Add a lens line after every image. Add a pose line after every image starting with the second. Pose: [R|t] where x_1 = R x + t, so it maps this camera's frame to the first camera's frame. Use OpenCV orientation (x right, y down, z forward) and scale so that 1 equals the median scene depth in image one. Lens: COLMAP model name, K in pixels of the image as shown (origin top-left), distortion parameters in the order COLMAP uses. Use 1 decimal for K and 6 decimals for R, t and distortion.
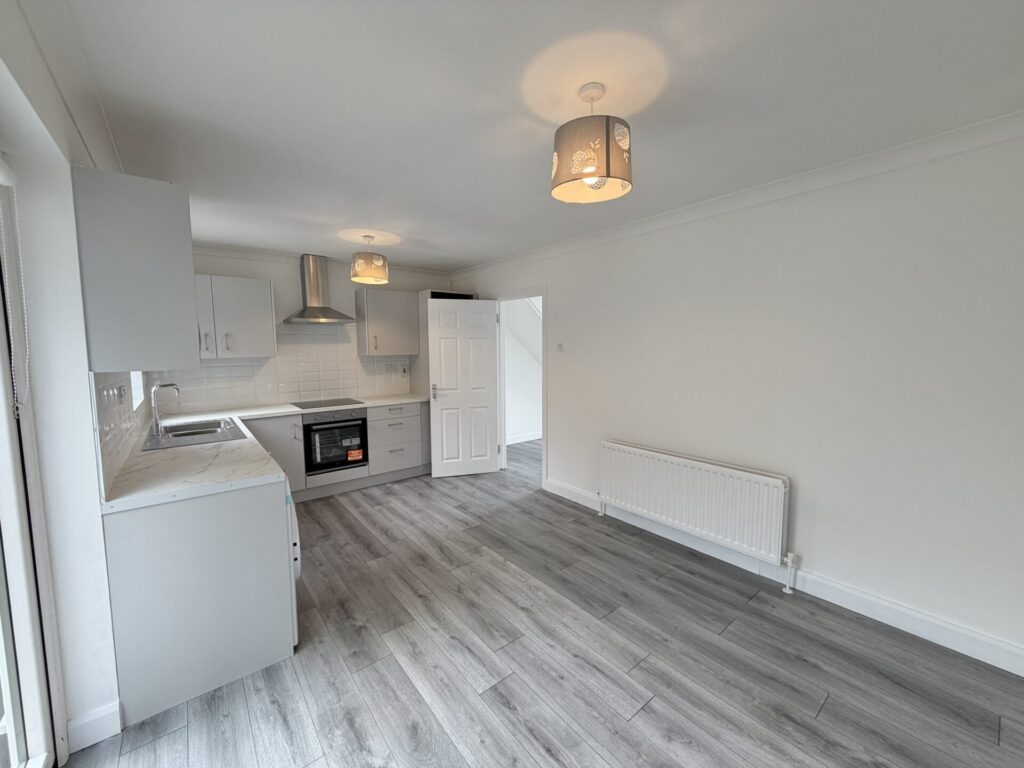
lens RADIAL K [[408.0, 0, 508.8], [0, 408.0, 383.4], [0, 0, 1]] dist [-0.000084, 0.000497]
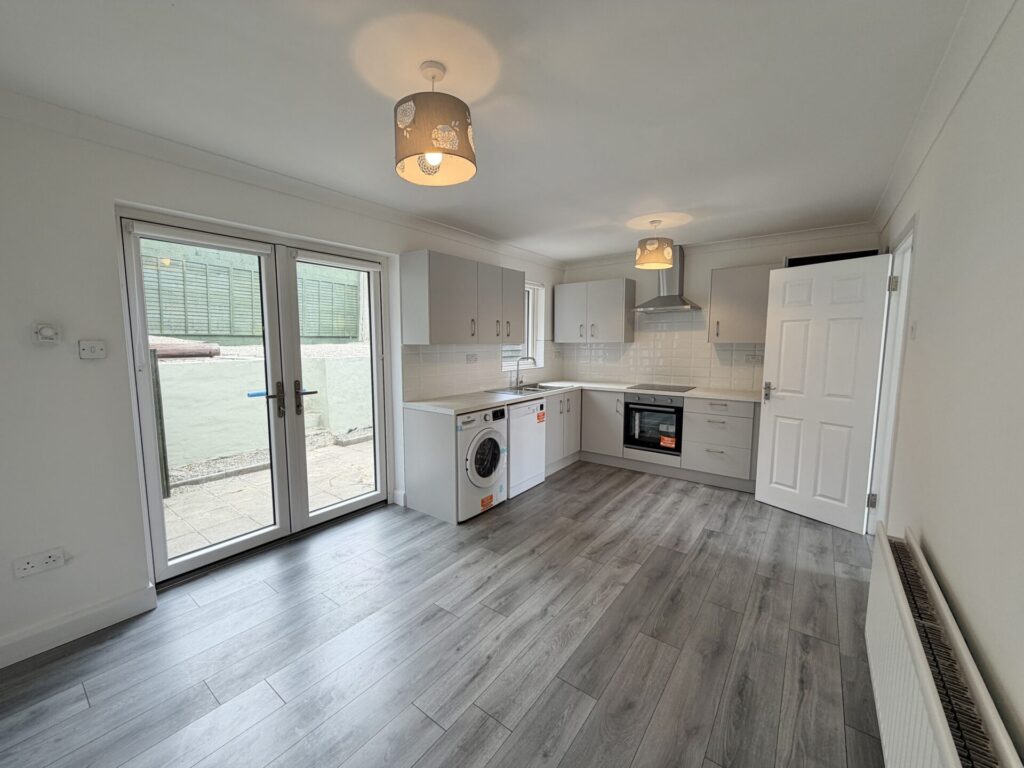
lens RADIAL K [[408.0, 0, 508.8], [0, 408.0, 383.4], [0, 0, 1]] dist [-0.000084, 0.000497]
pose [[0.245404, 0.110173, -0.963140, 0.758901], [-0.087363, 0.991992, 0.091214, -0.038723], [0.965476, 0.061759, 0.253063, 0.572699]]
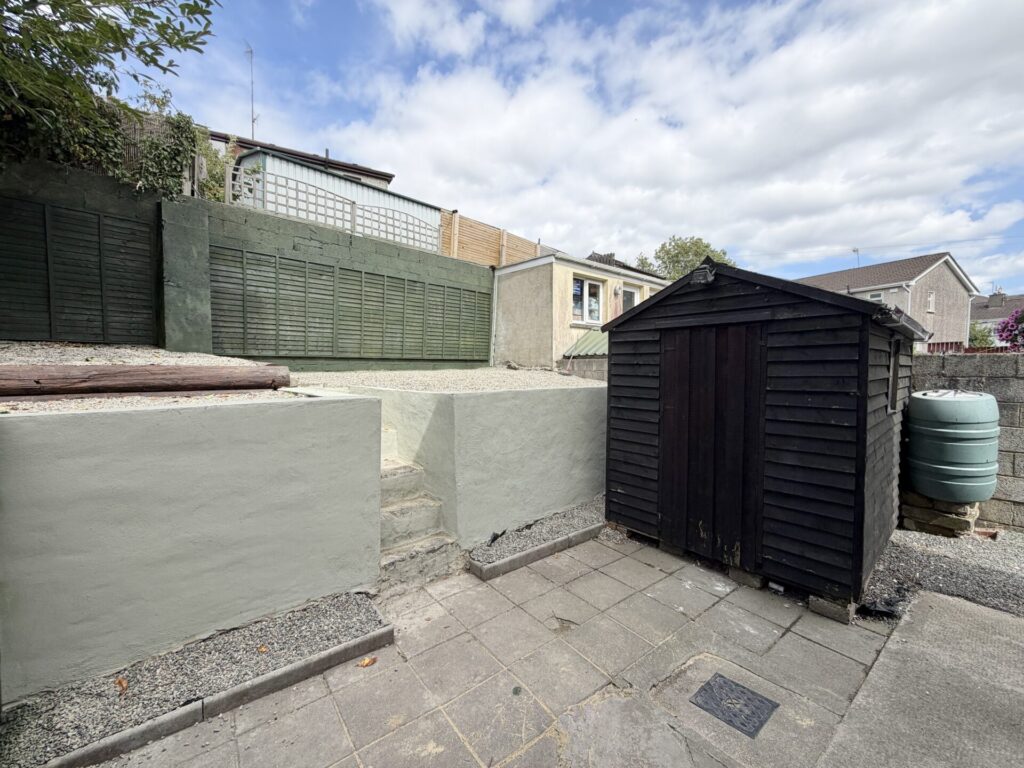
lens RADIAL K [[408.0, 0, 508.8], [0, 408.0, 383.4], [0, 0, 1]] dist [-0.000084, 0.000497]
pose [[-0.018411, 0.044897, -0.998822, -0.714754], [-0.085518, 0.995260, 0.046313, 0.030306], [0.996166, 0.086270, -0.014484, 0.289470]]
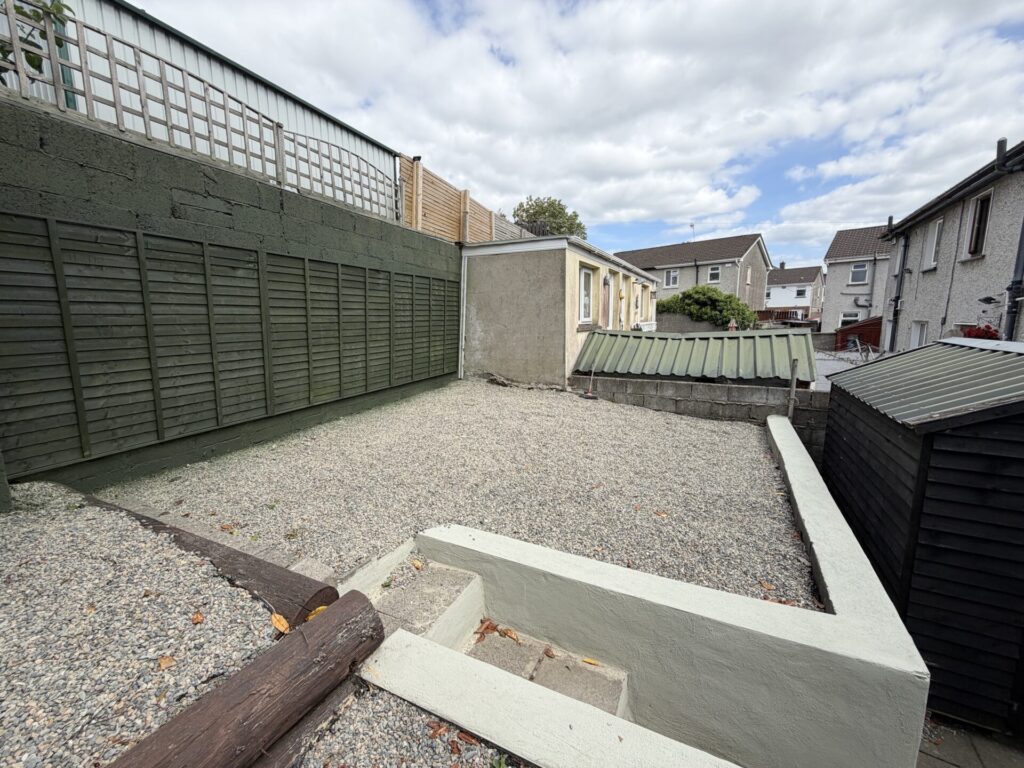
lens RADIAL K [[408.0, 0, 508.8], [0, 408.0, 383.4], [0, 0, 1]] dist [-0.000084, 0.000497]
pose [[0.380453, 0.158884, -0.911050, -1.693499], [-0.068652, 0.987265, 0.143507, -0.316273], [0.922249, 0.007948, 0.386516, -0.679338]]
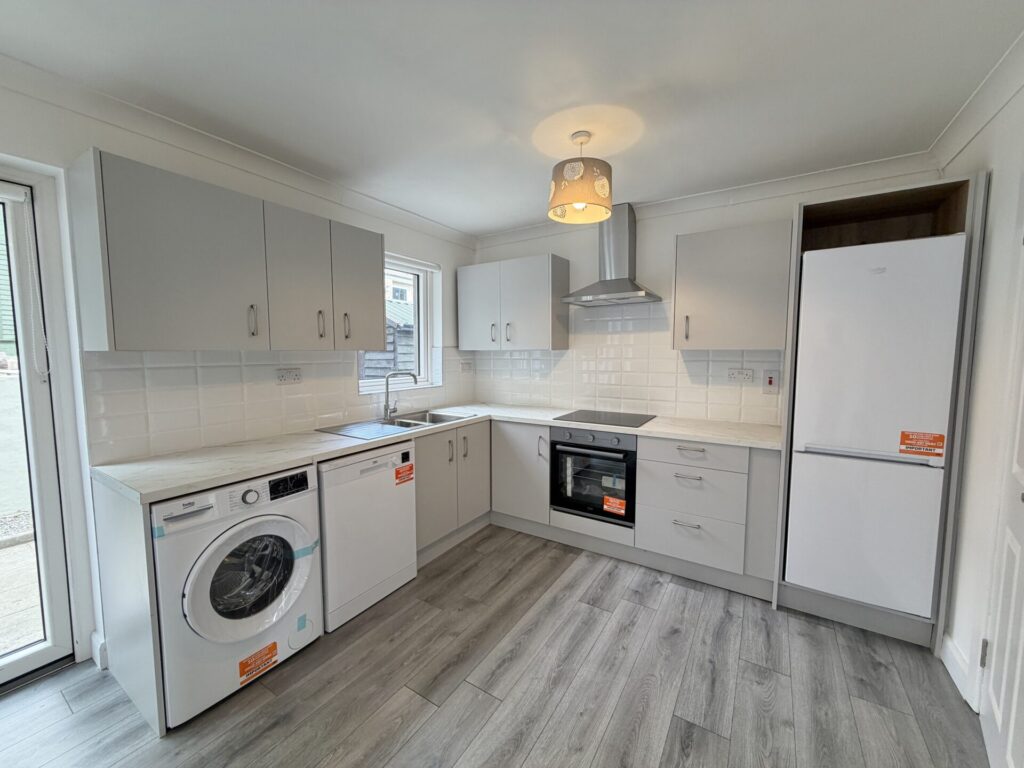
lens RADIAL K [[408.0, 0, 508.8], [0, 408.0, 383.4], [0, 0, 1]] dist [-0.000084, 0.000497]
pose [[0.319800, 0.085283, -0.943639, 0.247176], [-0.085777, 0.994457, 0.060806, -0.060275], [0.943594, 0.061497, 0.325343, 0.994890]]
